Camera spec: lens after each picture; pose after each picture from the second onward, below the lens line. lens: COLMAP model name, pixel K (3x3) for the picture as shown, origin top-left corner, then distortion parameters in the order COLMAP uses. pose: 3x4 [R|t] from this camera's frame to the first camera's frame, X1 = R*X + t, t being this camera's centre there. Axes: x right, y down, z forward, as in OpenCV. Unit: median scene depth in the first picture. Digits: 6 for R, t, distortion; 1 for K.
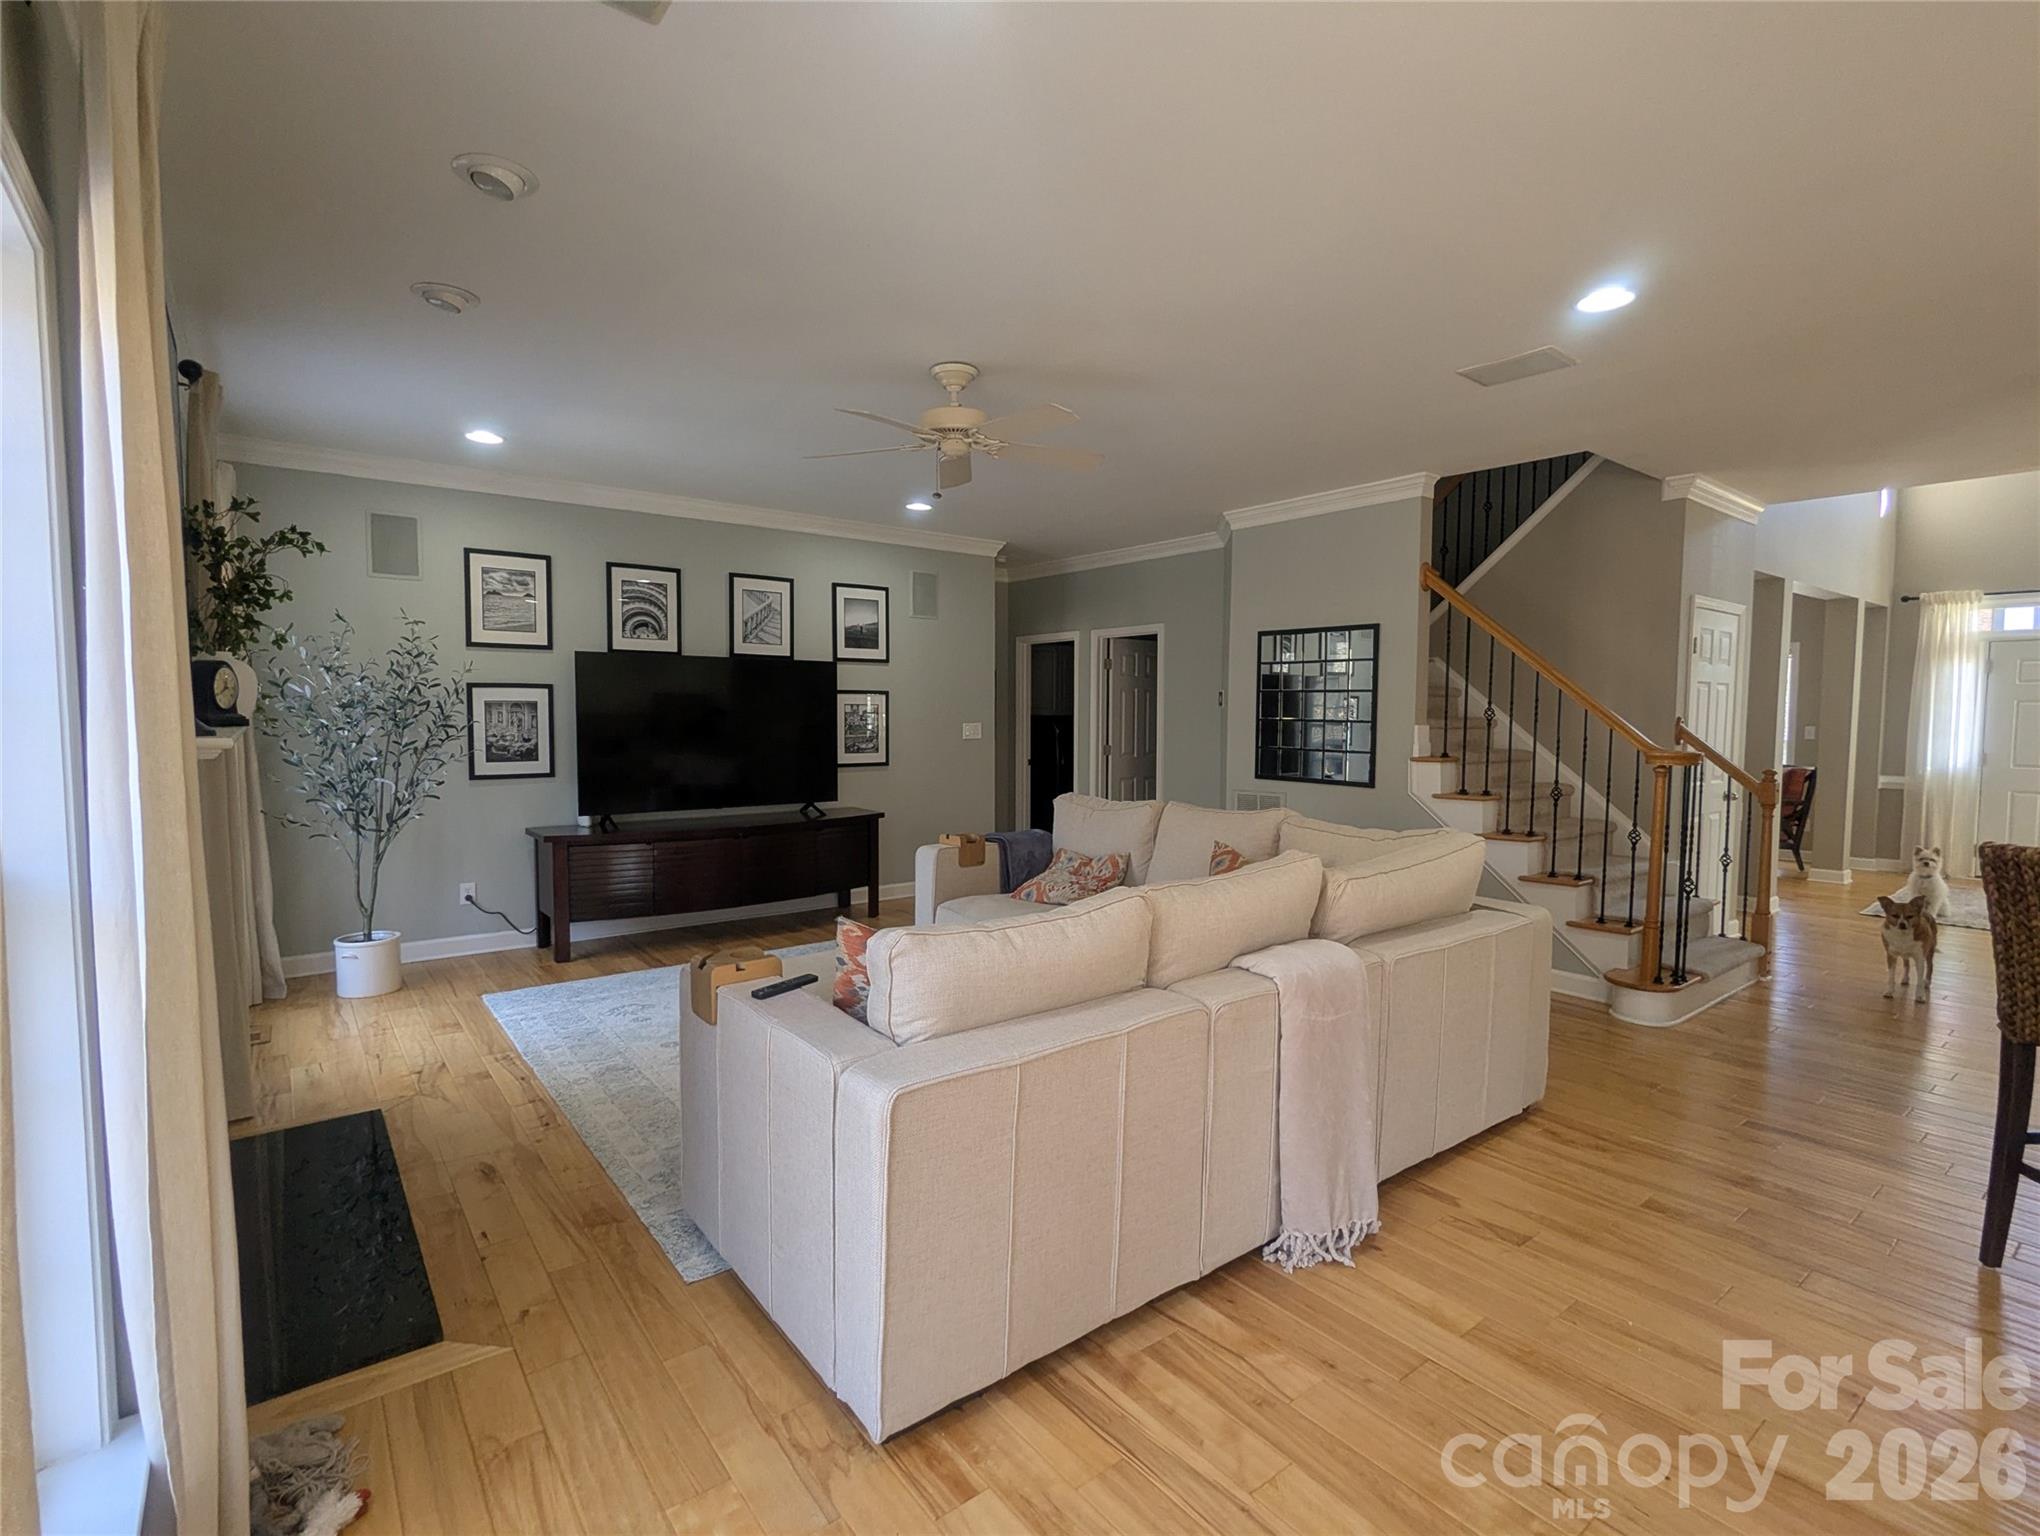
lens RADIAL K [[971.1, 0, 1015.7], [0, 971.1, 767.0], [0, 0, 1]] dist [-0.007902, 0.002409]
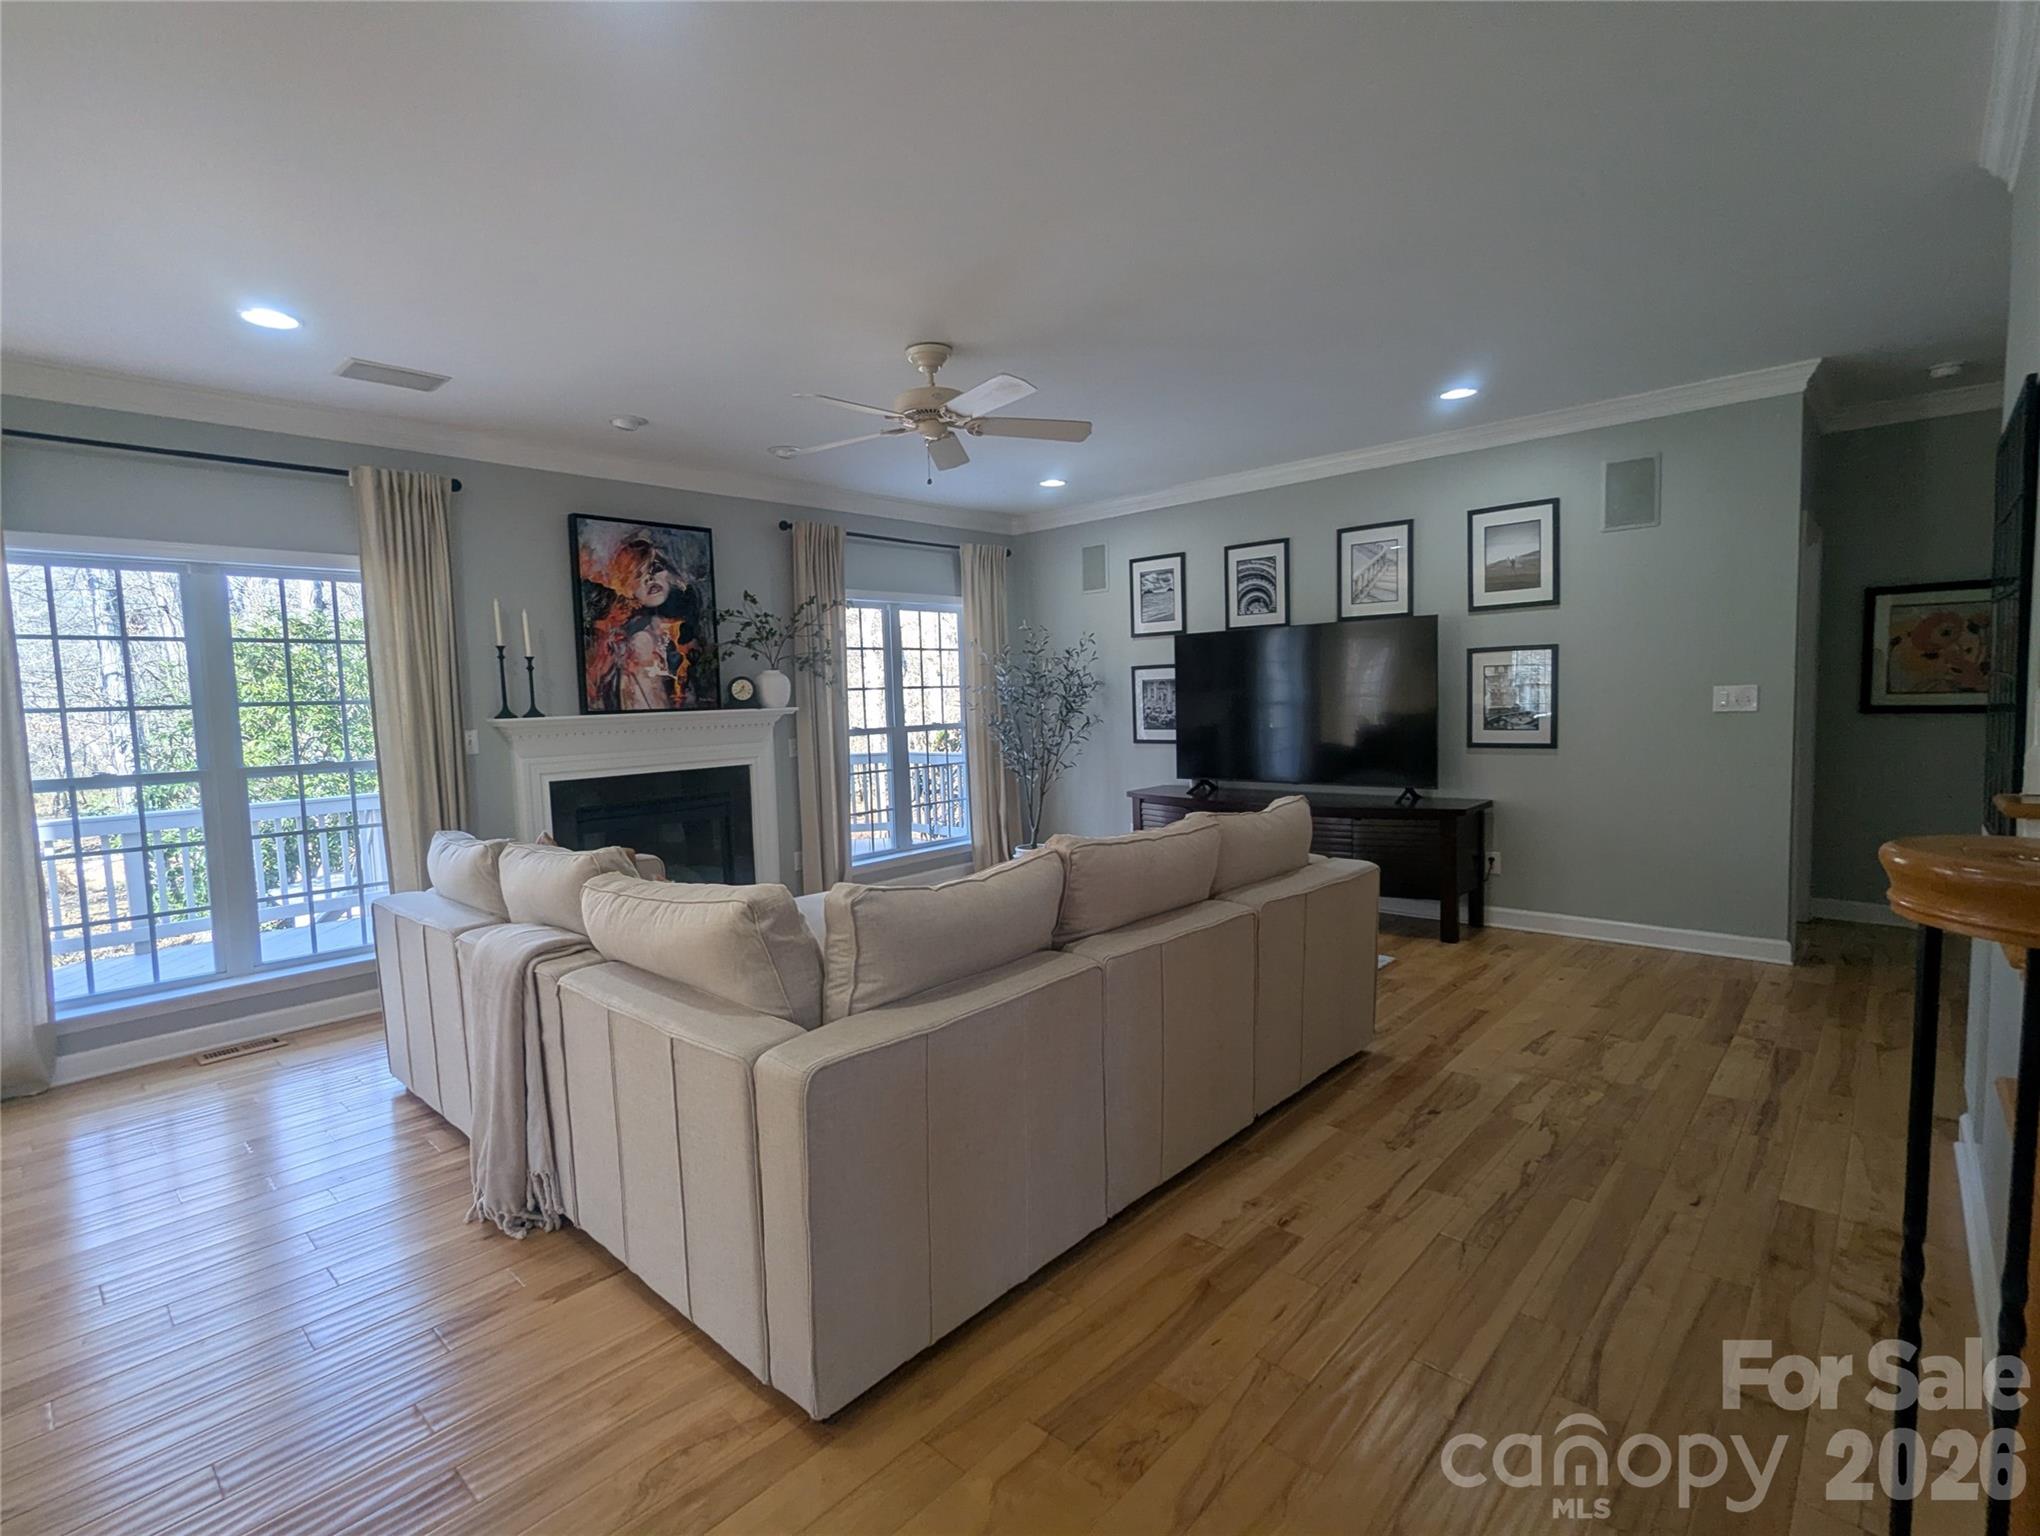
lens RADIAL K [[971.1, 0, 1018.6], [0, 971.1, 769.2], [0, 0, 1]] dist [-0.007902, 0.002409]
pose [[0.170157, 0.065477, -0.983239, 0.622288], [-0.021151, 0.997803, 0.062786, -0.027694], [0.985190, 0.010113, 0.171168, 0.597368]]
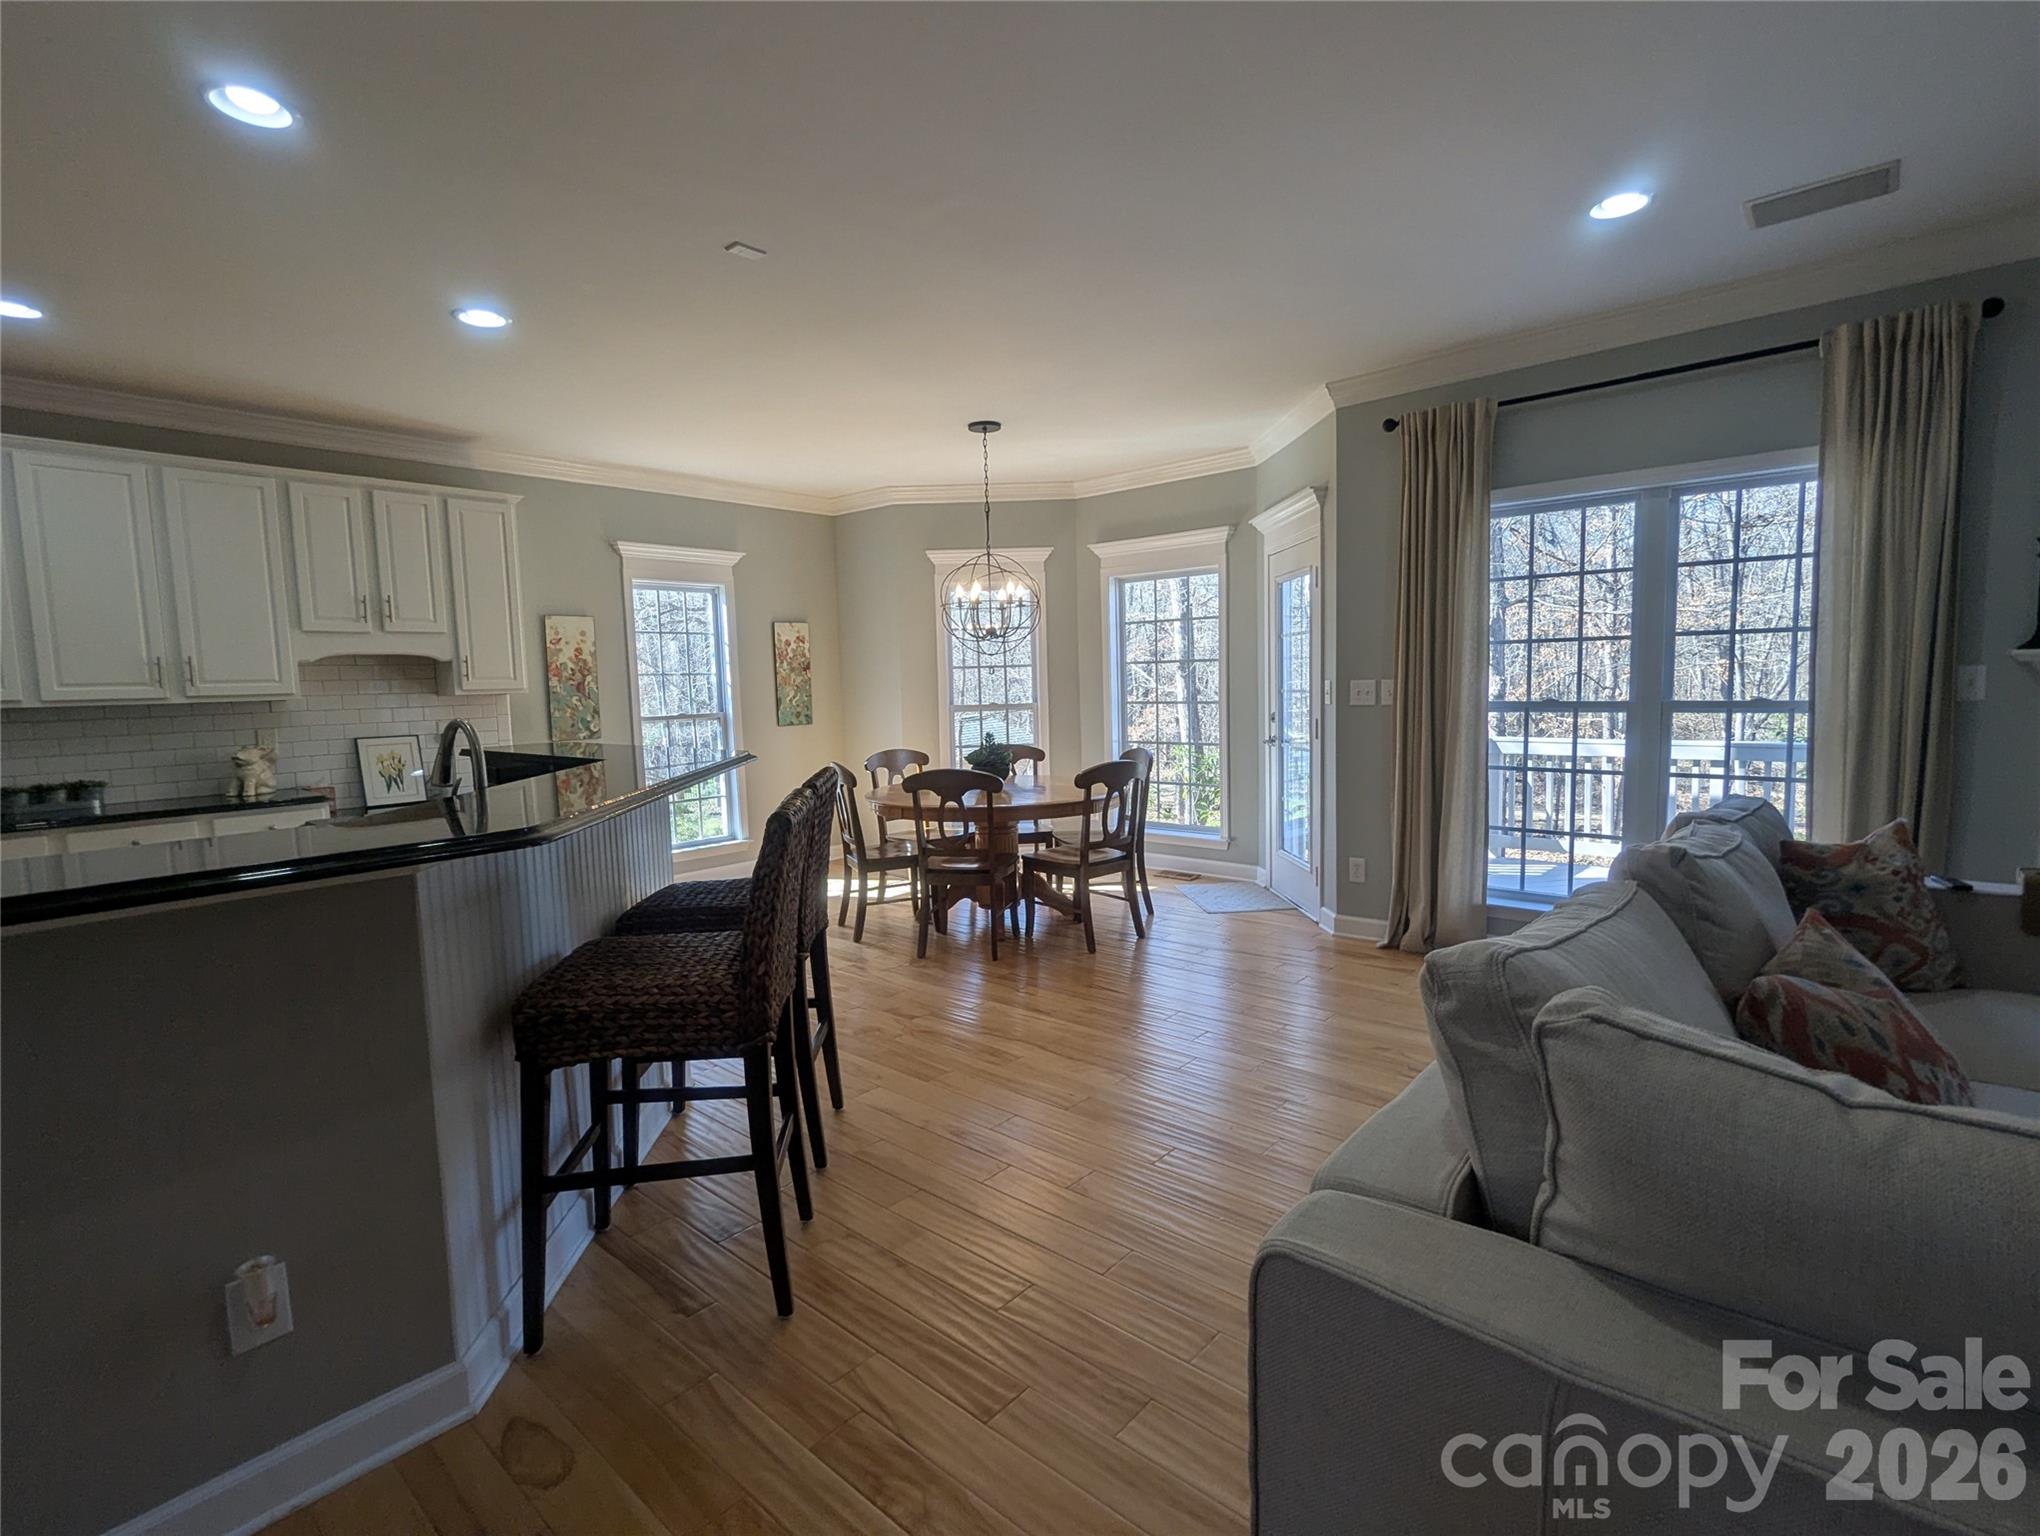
lens RADIAL K [[971.1, 0, 1056.7], [0, 971.1, 786.3], [0, 0, 1]] dist [-0.007902, 0.002409]
pose [[-0.983293, 0.045064, -0.176363, 0.341314], [0.015562, 0.986136, 0.165209, -0.033938], [0.181363, 0.159705, -0.970362, 0.767178]]
